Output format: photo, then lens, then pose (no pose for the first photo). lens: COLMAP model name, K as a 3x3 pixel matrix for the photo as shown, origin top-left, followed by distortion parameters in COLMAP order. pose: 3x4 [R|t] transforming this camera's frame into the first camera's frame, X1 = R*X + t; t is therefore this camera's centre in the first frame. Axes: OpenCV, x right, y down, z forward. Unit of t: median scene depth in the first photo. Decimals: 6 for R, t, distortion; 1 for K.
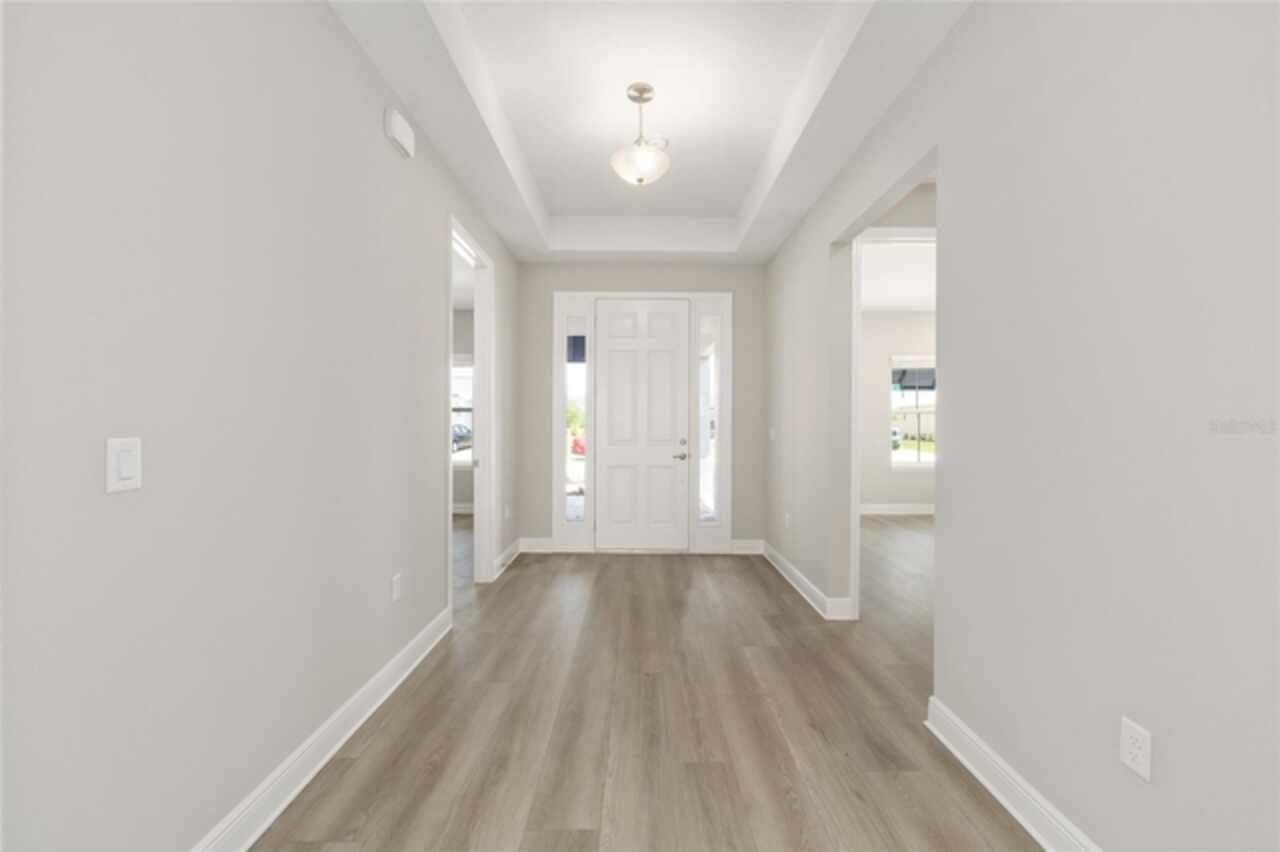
lens RADIAL K [[510.9, 0, 641.0], [0, 510.9, 425.2], [0, 0, 1]] dist [-0.005281, 0.001267]
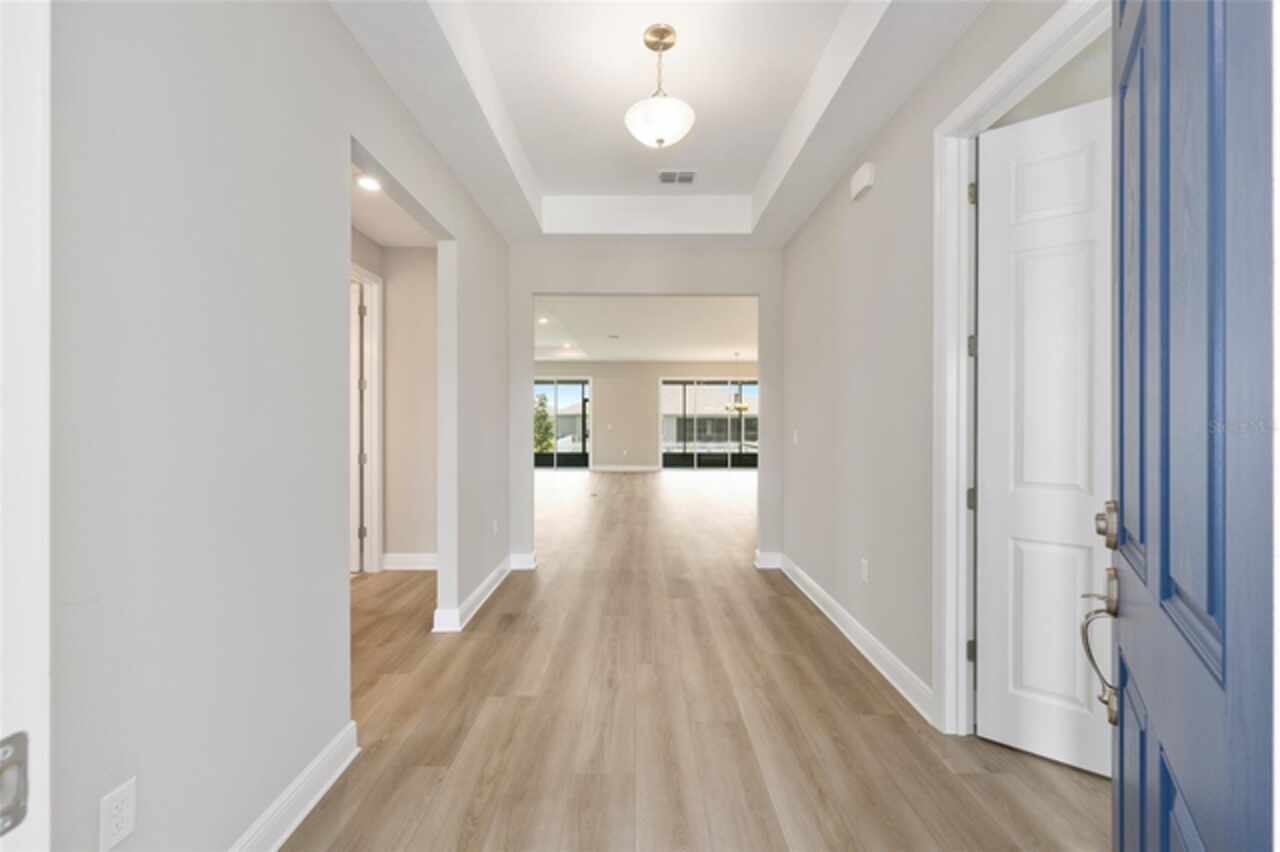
lens RADIAL K [[510.9, 0, 640.1], [0, 510.9, 421.0], [0, 0, 1]] dist [-0.005281, 0.001267]
pose [[-0.999997, -0.002345, -0.000102, 0.033852], [-0.002346, 0.999989, 0.004030, -0.024422], [0.000092, 0.004030, -0.999992, 2.138968]]
